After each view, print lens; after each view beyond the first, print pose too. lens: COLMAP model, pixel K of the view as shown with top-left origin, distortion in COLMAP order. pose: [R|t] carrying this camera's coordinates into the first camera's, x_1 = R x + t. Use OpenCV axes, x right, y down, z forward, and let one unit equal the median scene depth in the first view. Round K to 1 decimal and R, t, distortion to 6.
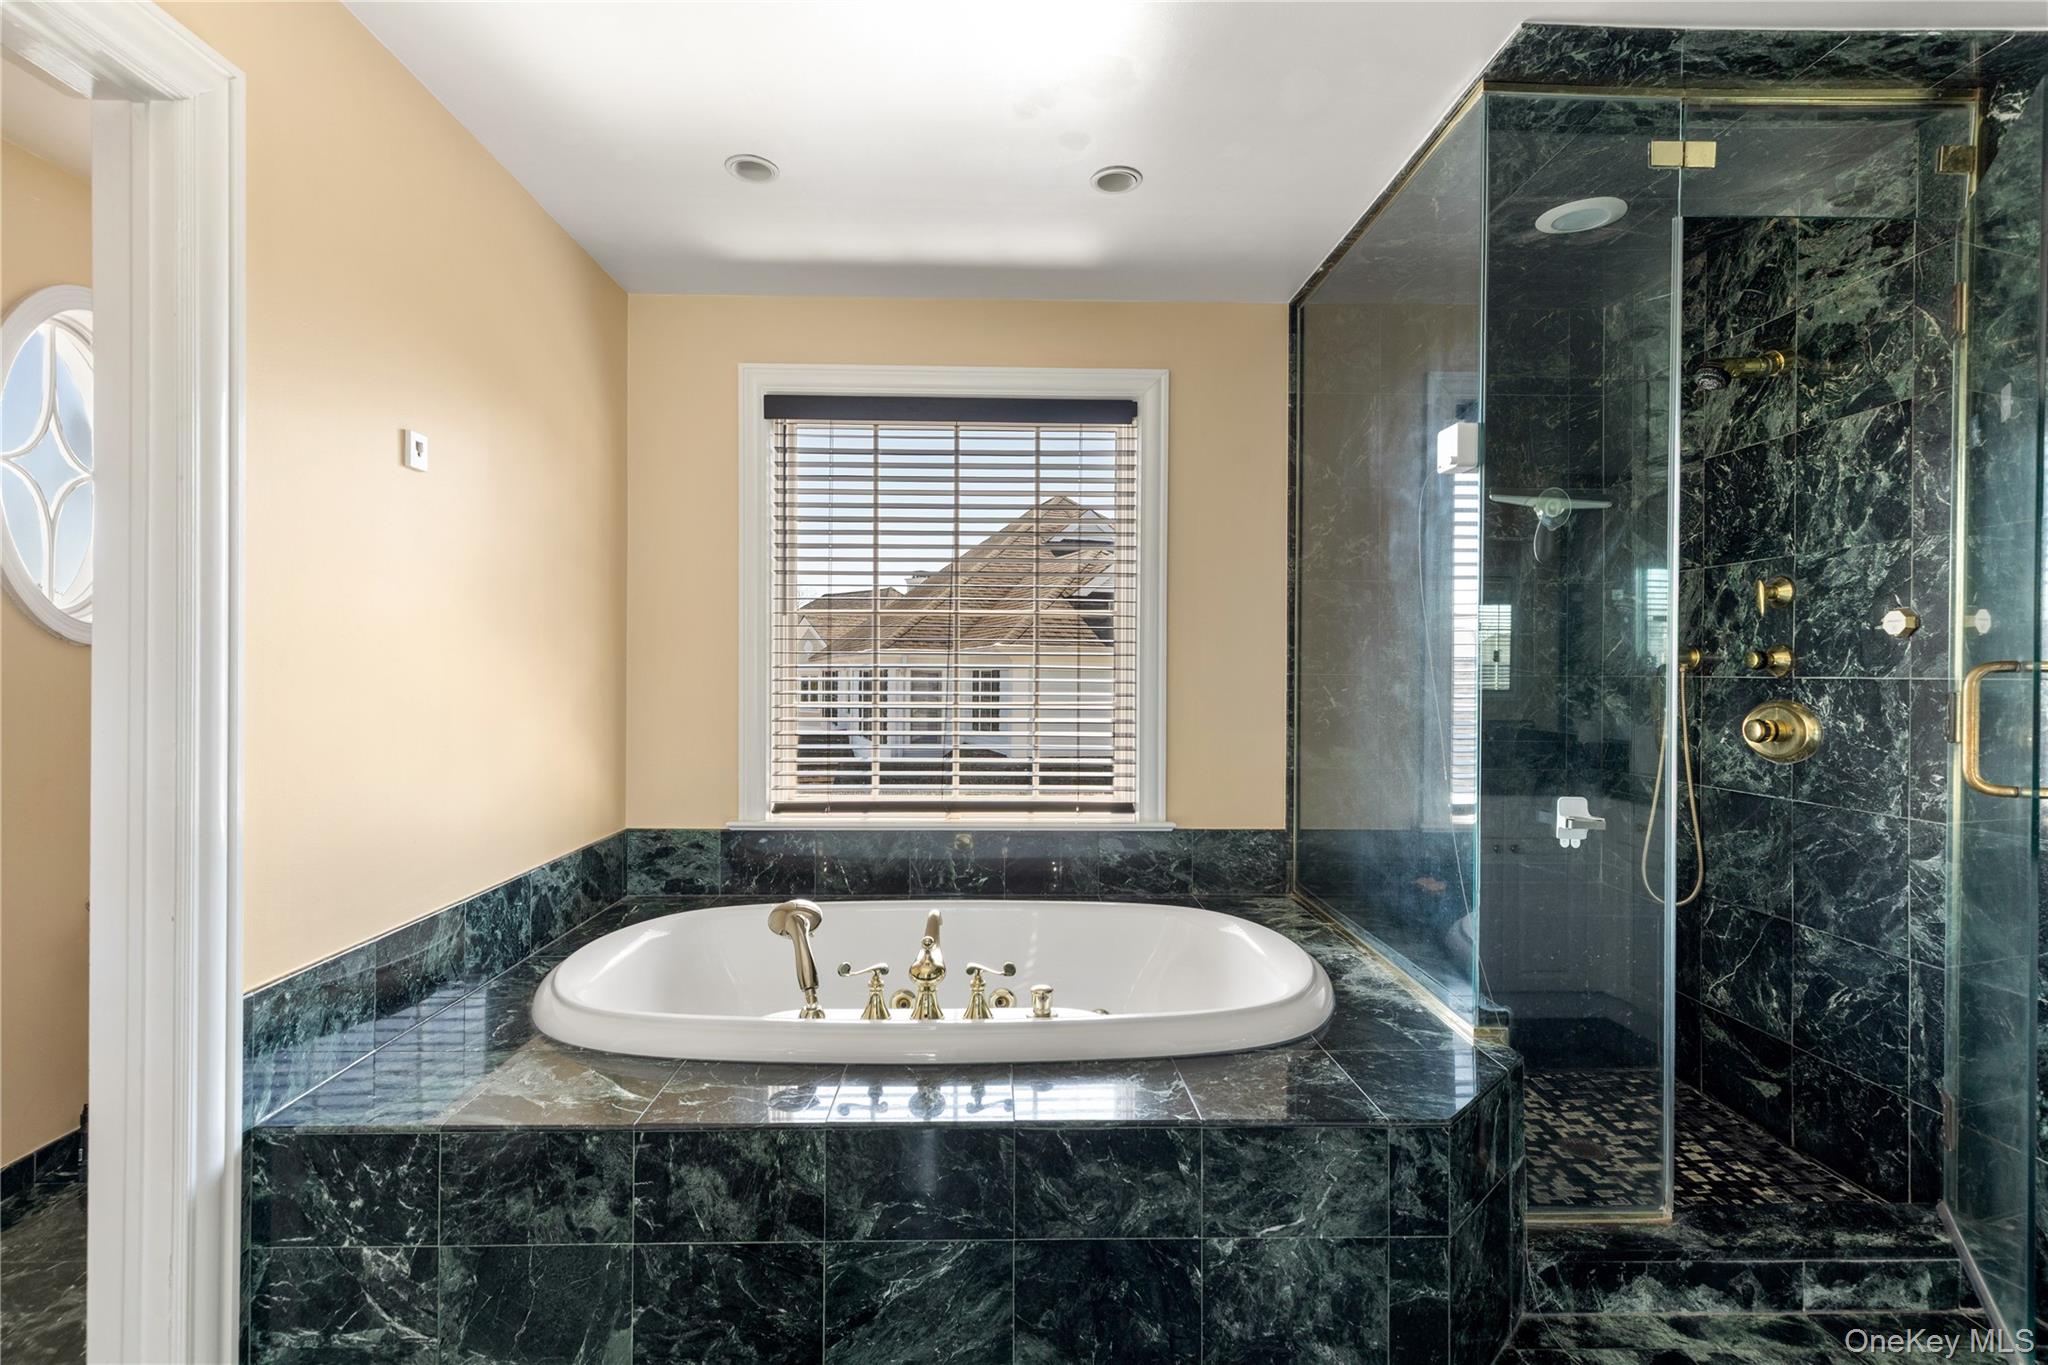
lens RADIAL K [[999.1, 0, 1024.0], [0, 999.1, 682.5], [0, 0, 1]] dist [0.001929, 0.000443]
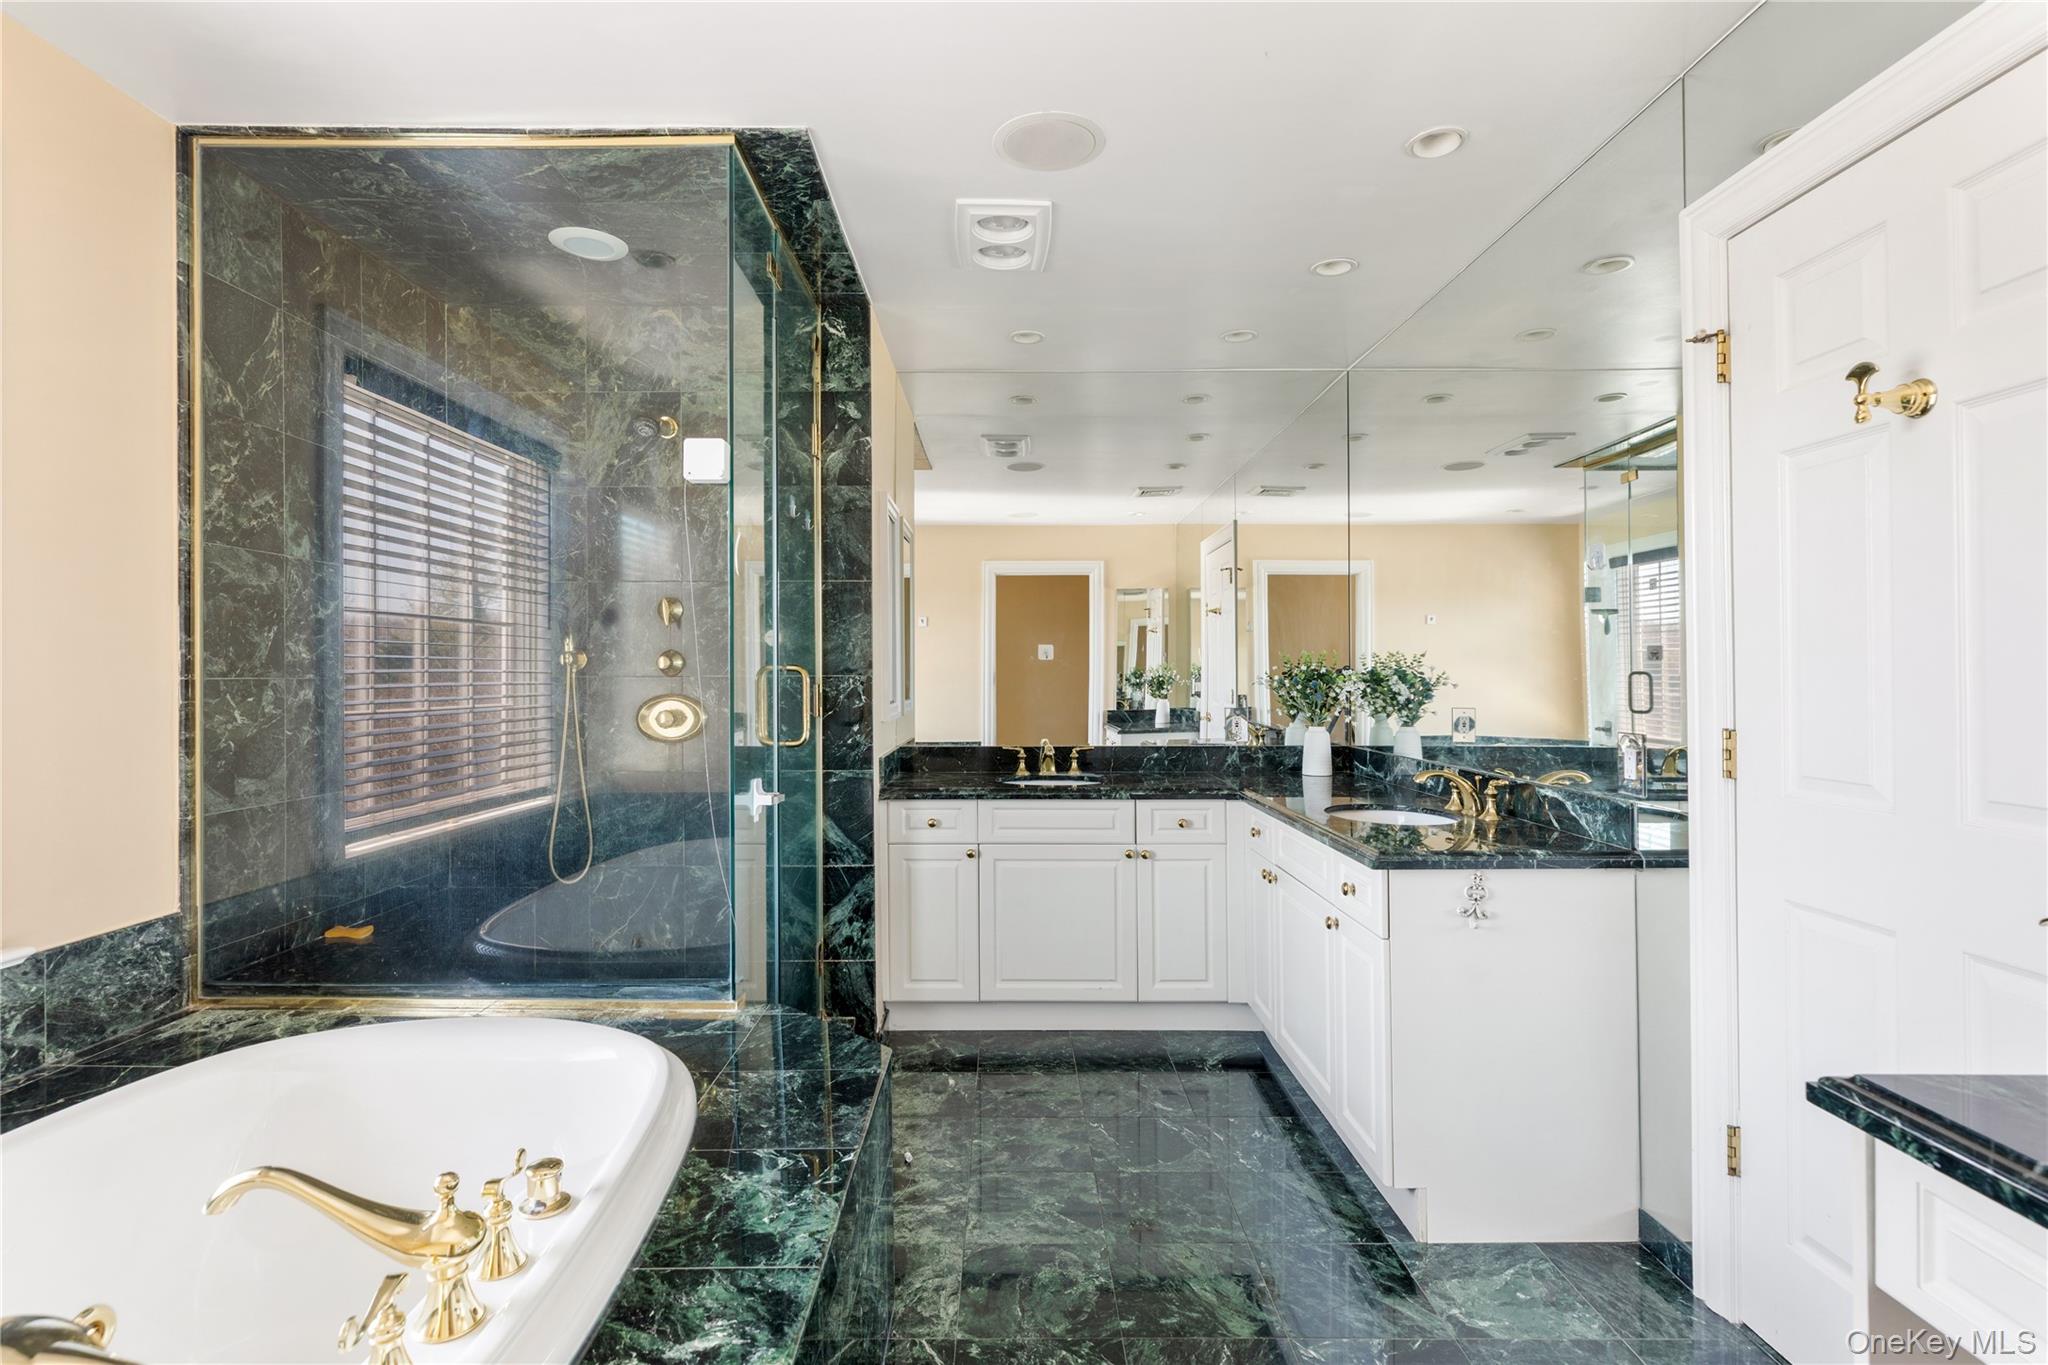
lens RADIAL K [[989.4, 0, 1025.9], [0, 989.4, 668.6], [0, 0, 1]] dist [0.000204, 0.000045]
pose [[0.009094, -0.001799, 0.999957, -0.465033], [0.012953, 0.999915, 0.001681, -0.010646], [-0.999875, 0.012937, 0.009116, 0.504919]]
